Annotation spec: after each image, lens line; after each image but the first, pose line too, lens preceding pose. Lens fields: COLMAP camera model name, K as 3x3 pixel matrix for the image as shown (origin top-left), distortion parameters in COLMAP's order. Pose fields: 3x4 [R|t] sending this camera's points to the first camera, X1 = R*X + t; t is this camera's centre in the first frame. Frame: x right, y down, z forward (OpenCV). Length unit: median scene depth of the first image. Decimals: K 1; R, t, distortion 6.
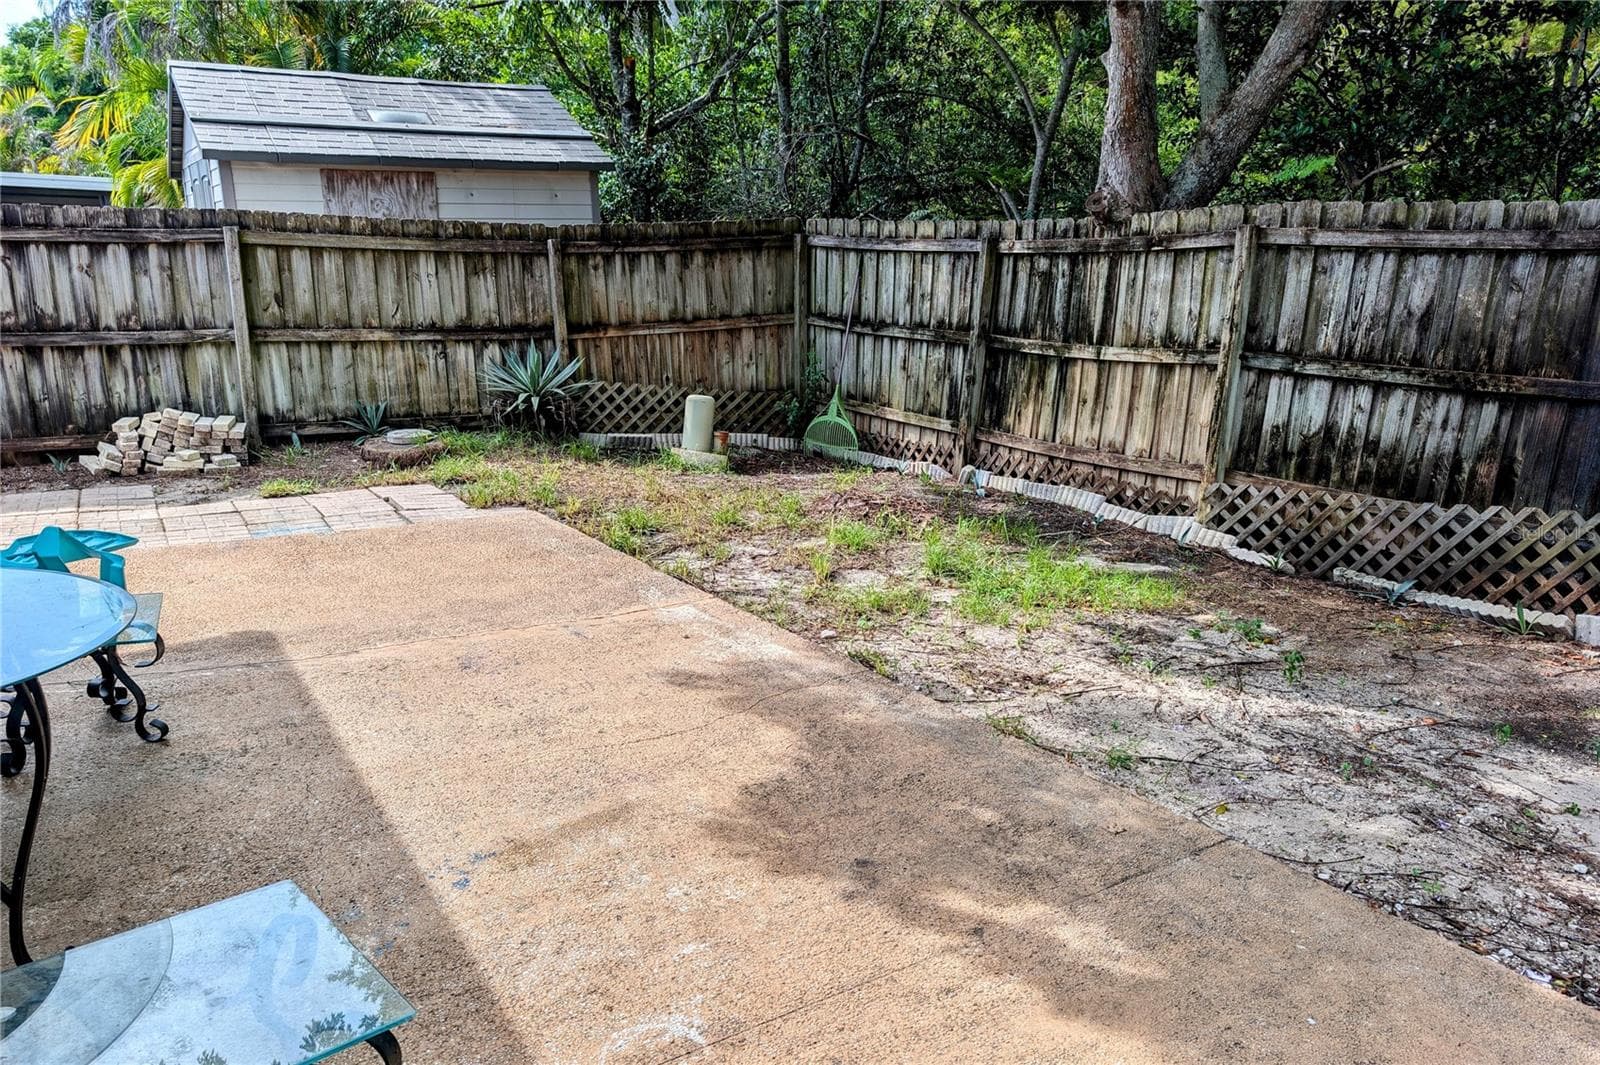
lens RADIAL K [[1133.4, 0, 801.7], [0, 1133.4, 539.6], [0, 0, 1]] dist [0.011703, -0.008936]
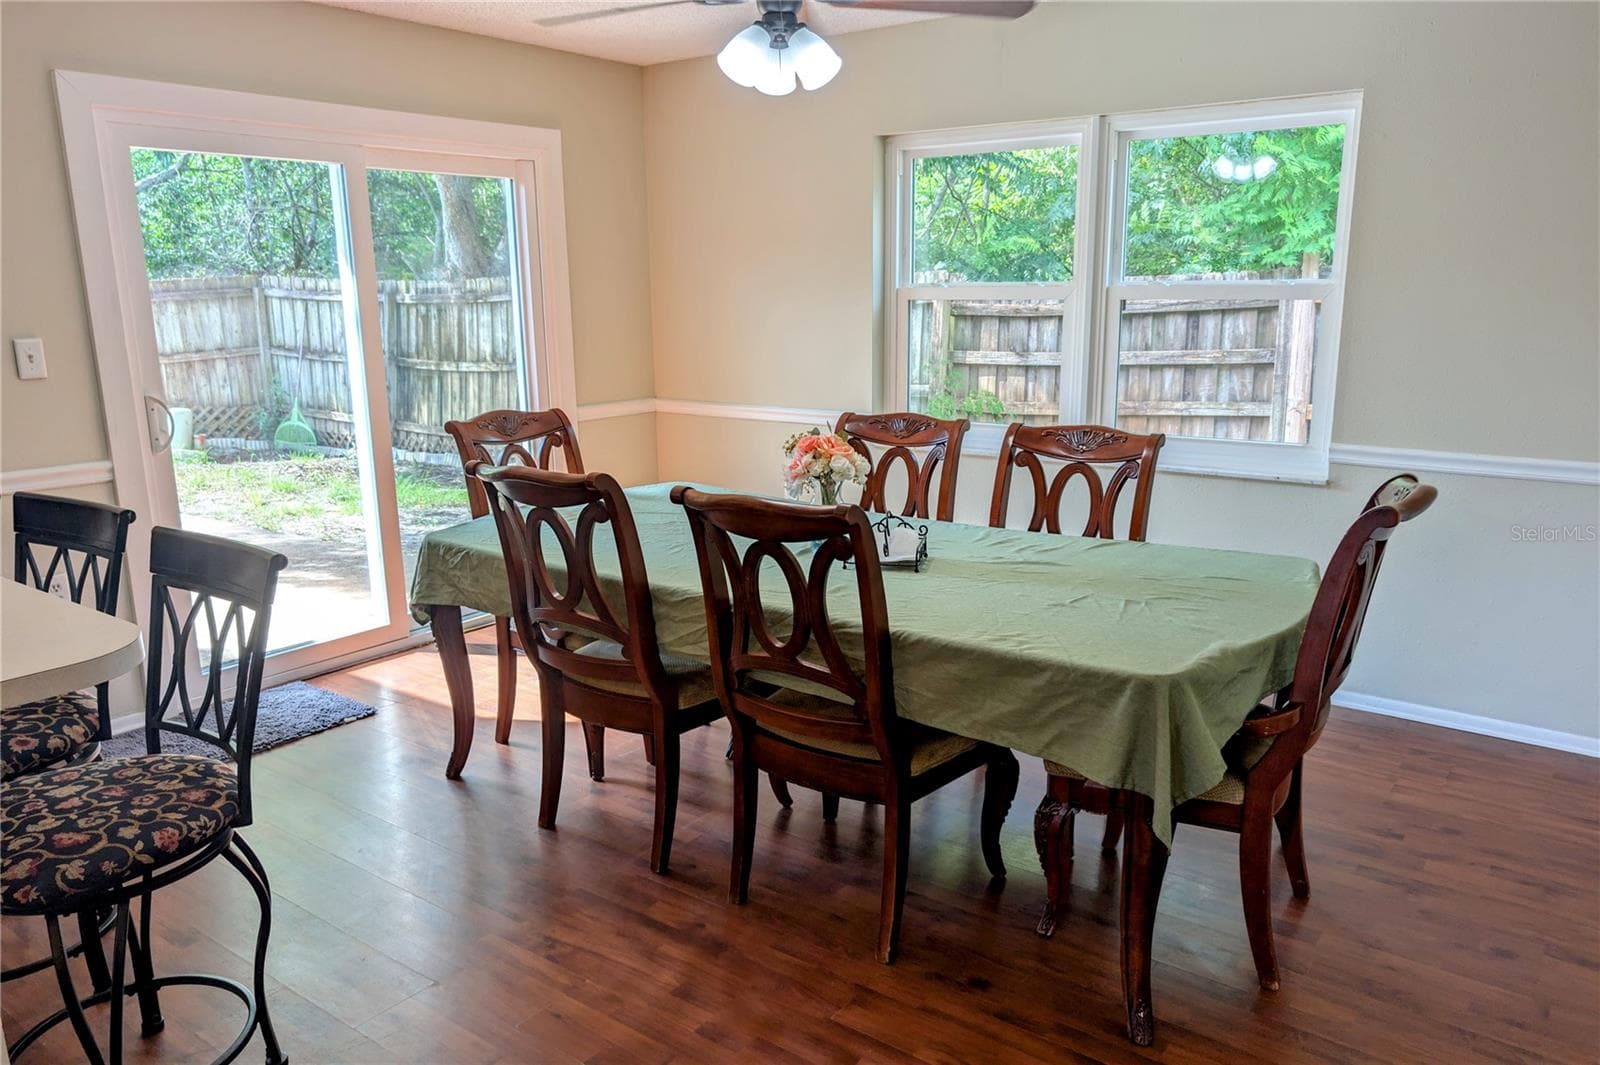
lens RADIAL K [[1133.4, 0, 795.9], [0, 1133.4, 535.9], [0, 0, 1]] dist [0.011703, -0.008936]
pose [[0.930846, -0.087750, 0.354719, 0.093807], [0.096776, 0.995276, -0.007748, 0.098607], [-0.352363, 0.041540, 0.934941, -0.487359]]
